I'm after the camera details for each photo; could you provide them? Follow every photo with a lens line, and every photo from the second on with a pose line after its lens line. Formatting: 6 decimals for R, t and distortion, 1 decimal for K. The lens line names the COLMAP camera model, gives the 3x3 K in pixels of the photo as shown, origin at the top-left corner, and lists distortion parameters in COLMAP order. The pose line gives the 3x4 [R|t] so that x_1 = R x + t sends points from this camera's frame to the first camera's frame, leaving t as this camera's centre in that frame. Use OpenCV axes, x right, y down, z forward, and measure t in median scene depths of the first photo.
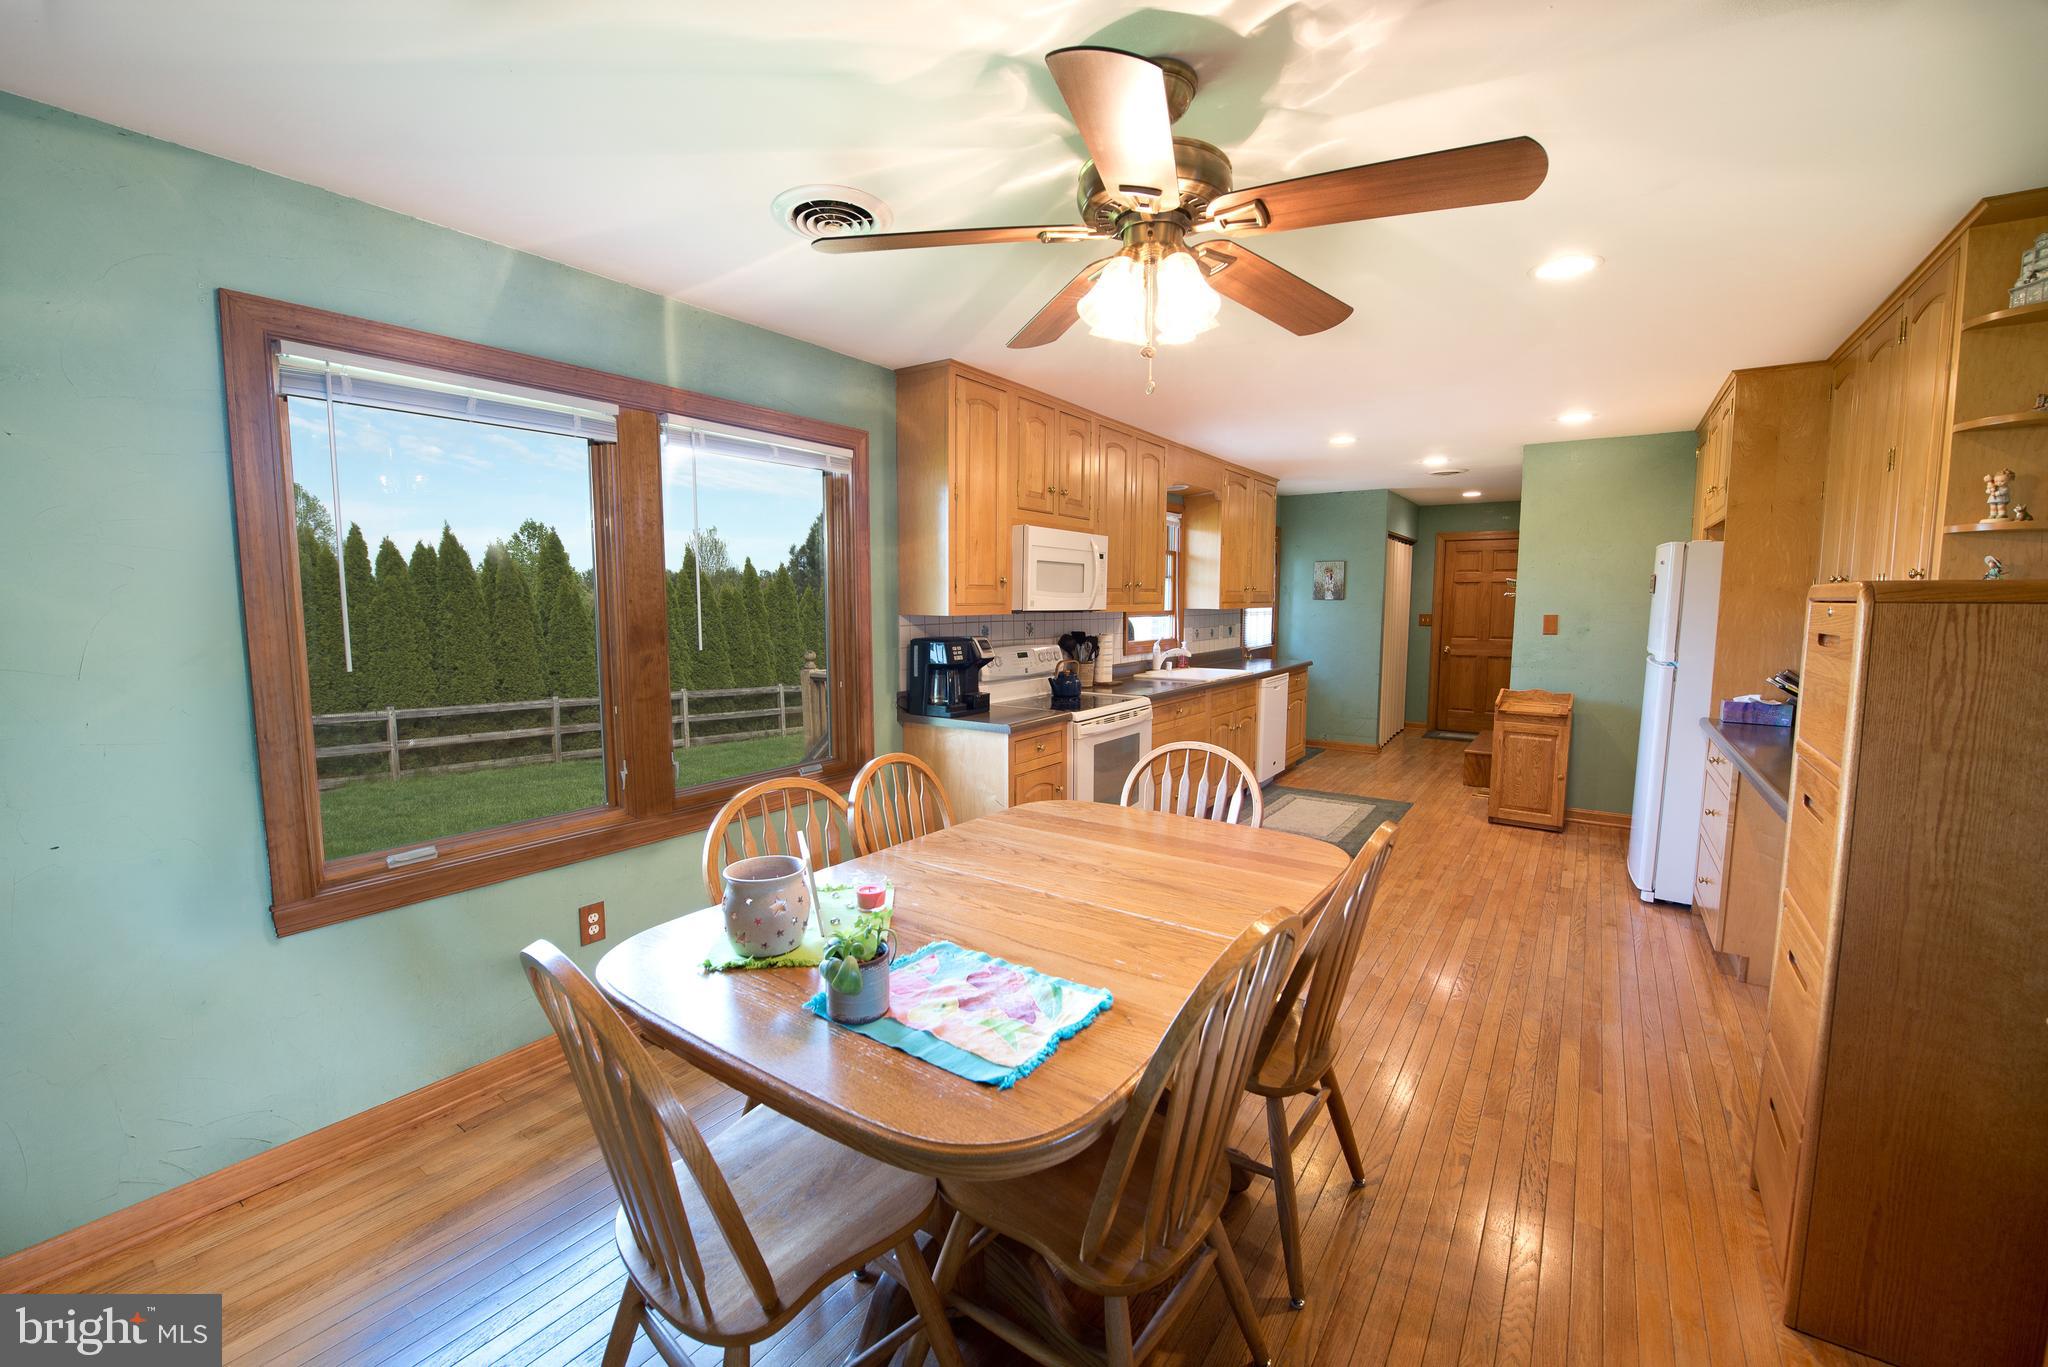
lens RADIAL K [[815.6, 0, 1024.5], [0, 815.6, 679.8], [0, 0, 1]] dist [-0.016870, -0.001778]
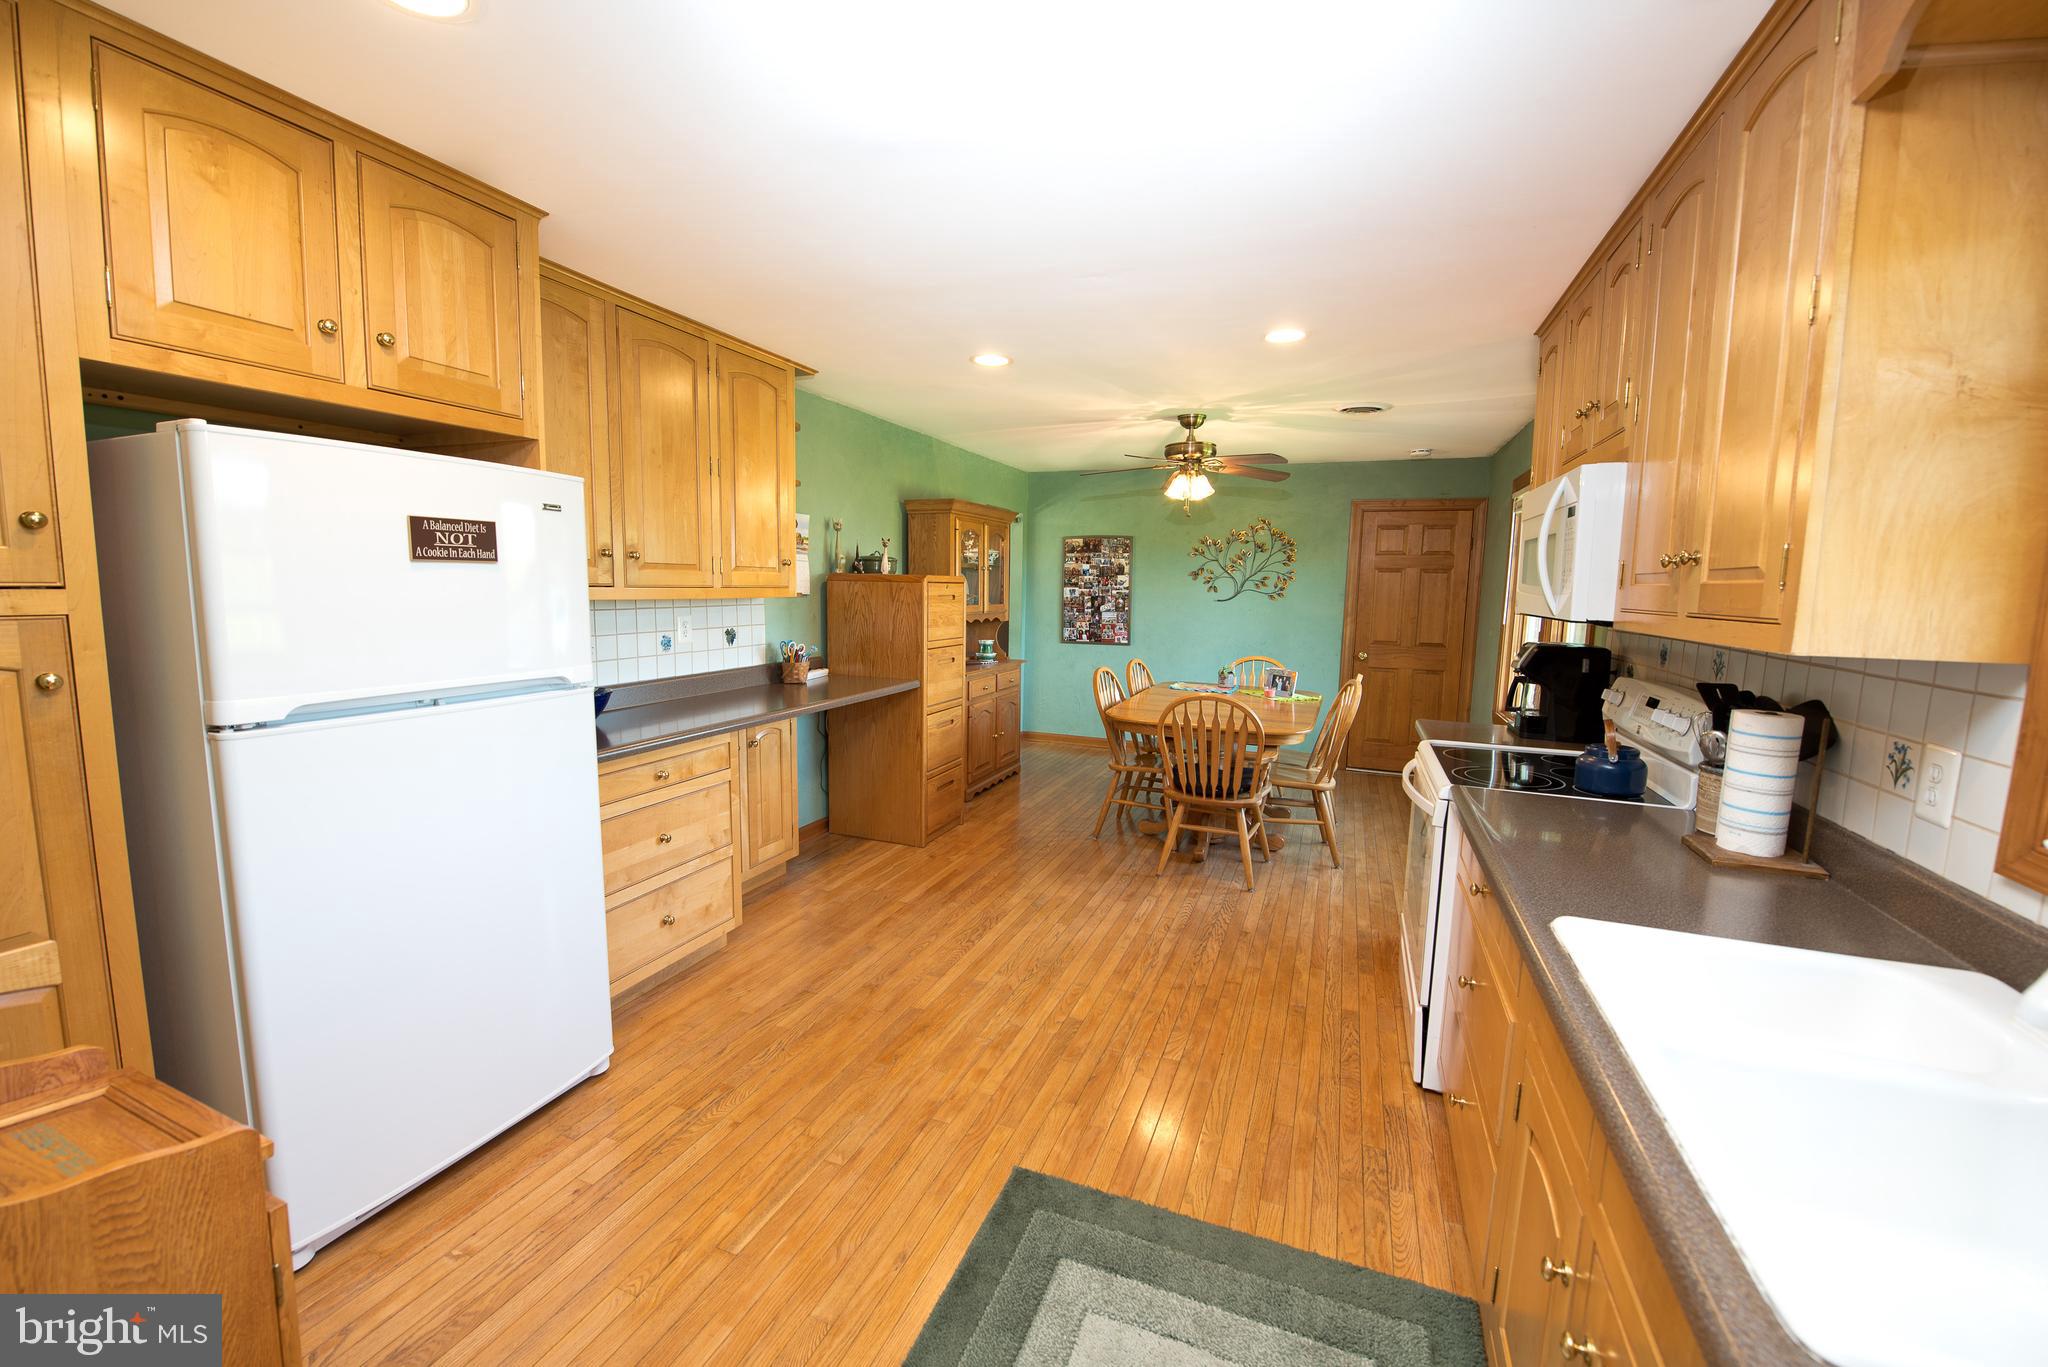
lens RADIAL K [[815.6, 0, 1024.4], [0, 815.6, 682.1], [0, 0, 1]] dist [-0.016870, -0.001778]
pose [[-0.971554, 0.008066, -0.236679, 0.467632], [-0.044480, 0.975417, 0.215832, -0.124293], [0.232602, 0.220220, -0.947312, 1.235698]]
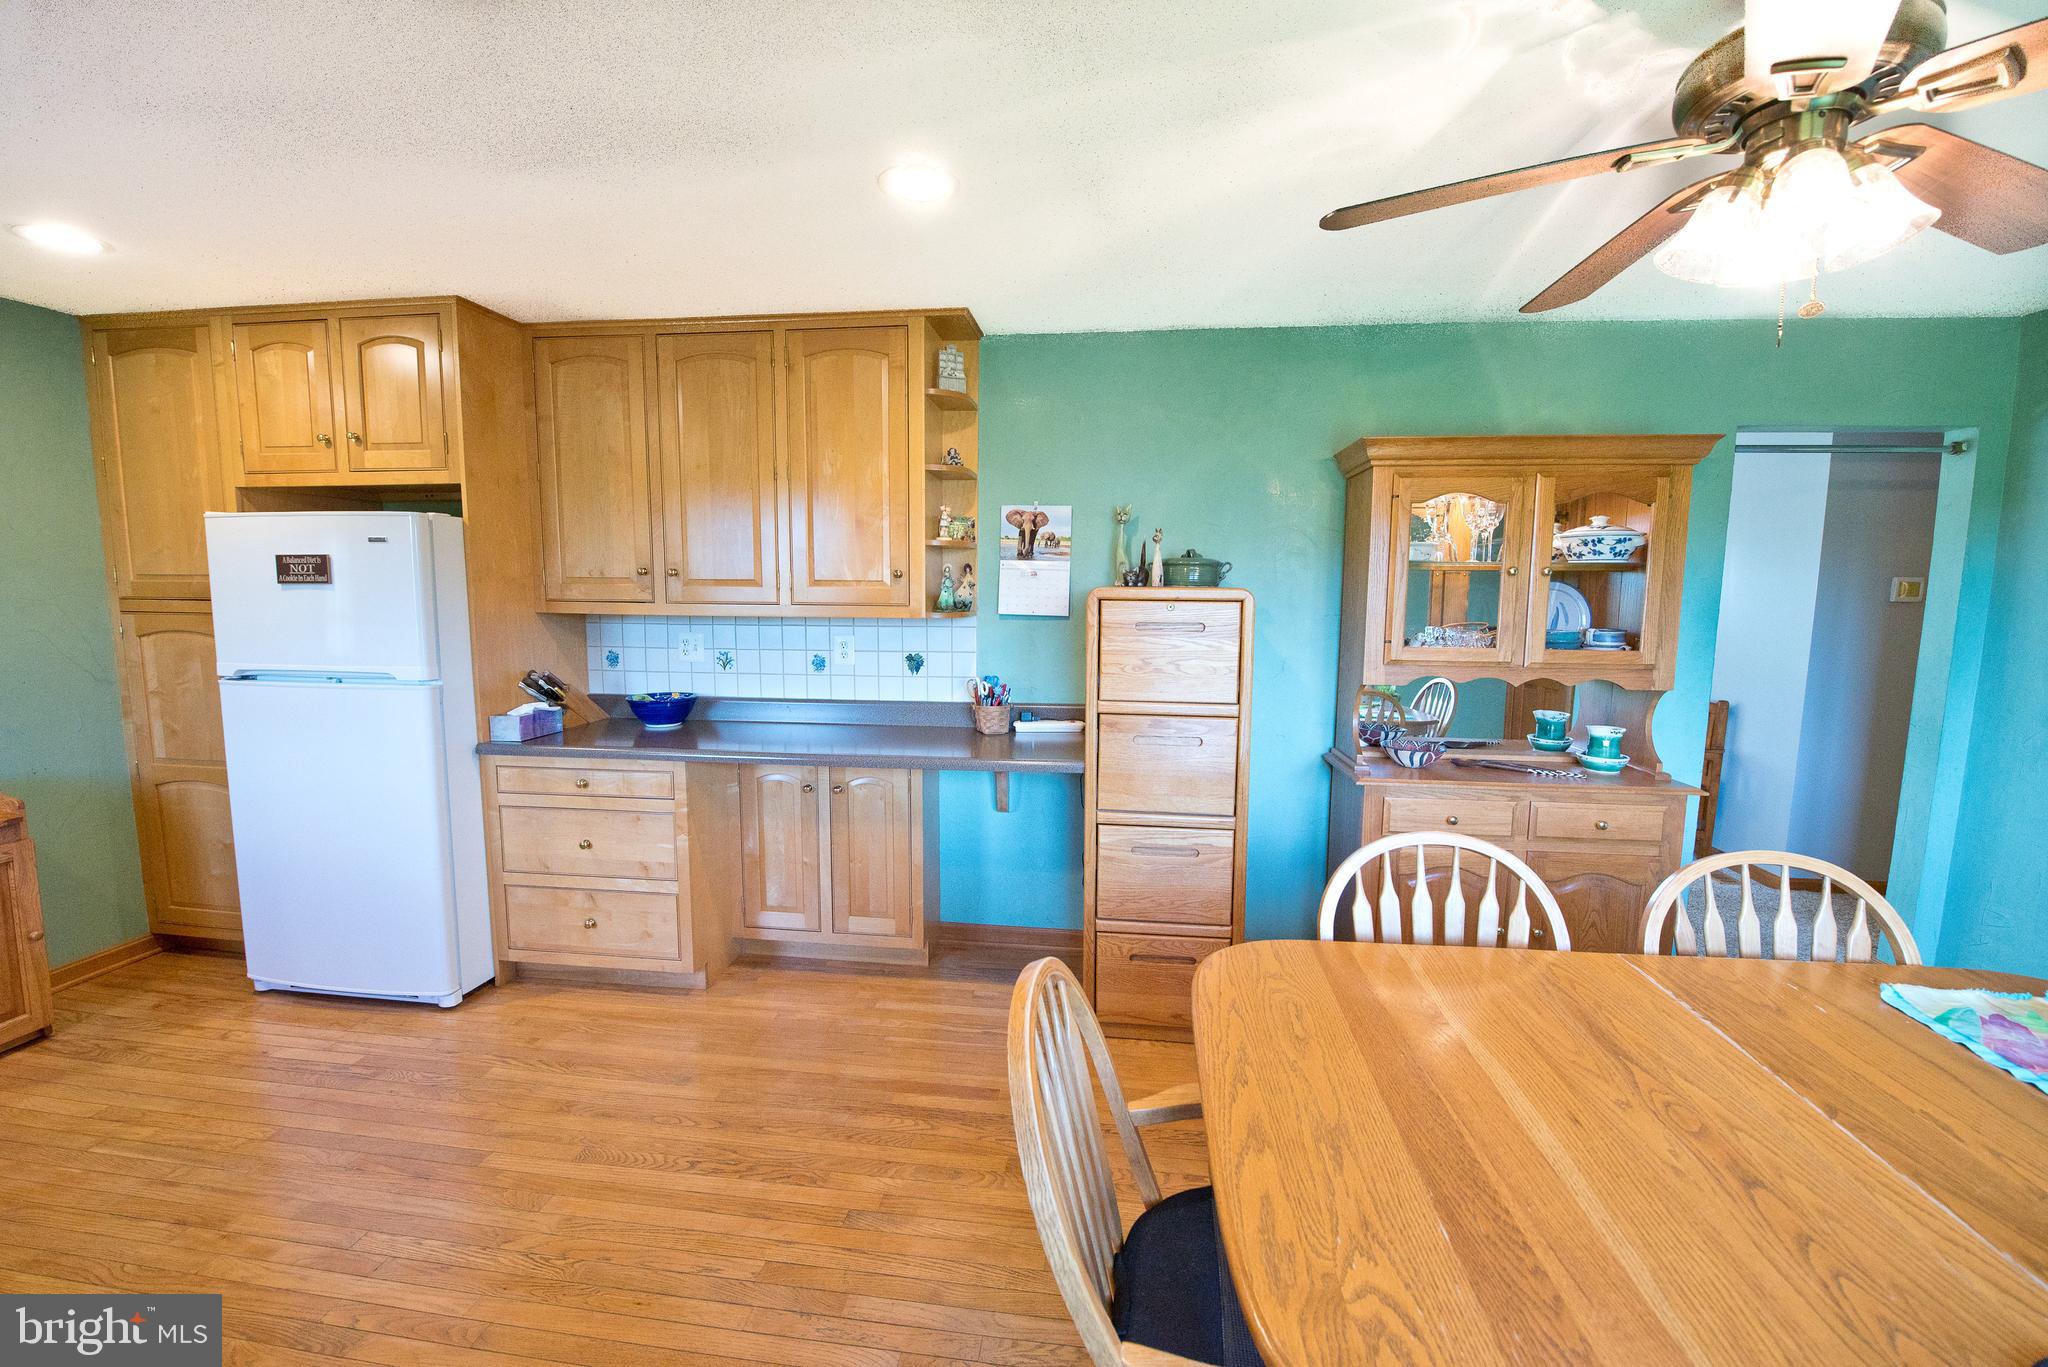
lens RADIAL K [[815.6, 0, 1023.6], [0, 815.6, 678.7], [0, 0, 1]] dist [-0.016870, -0.001778]
pose [[-0.471609, -0.105783, 0.875440, -0.063255], [0.079863, 0.983575, 0.161873, -0.073403], [-0.878184, 0.146256, -0.455415, 0.646922]]
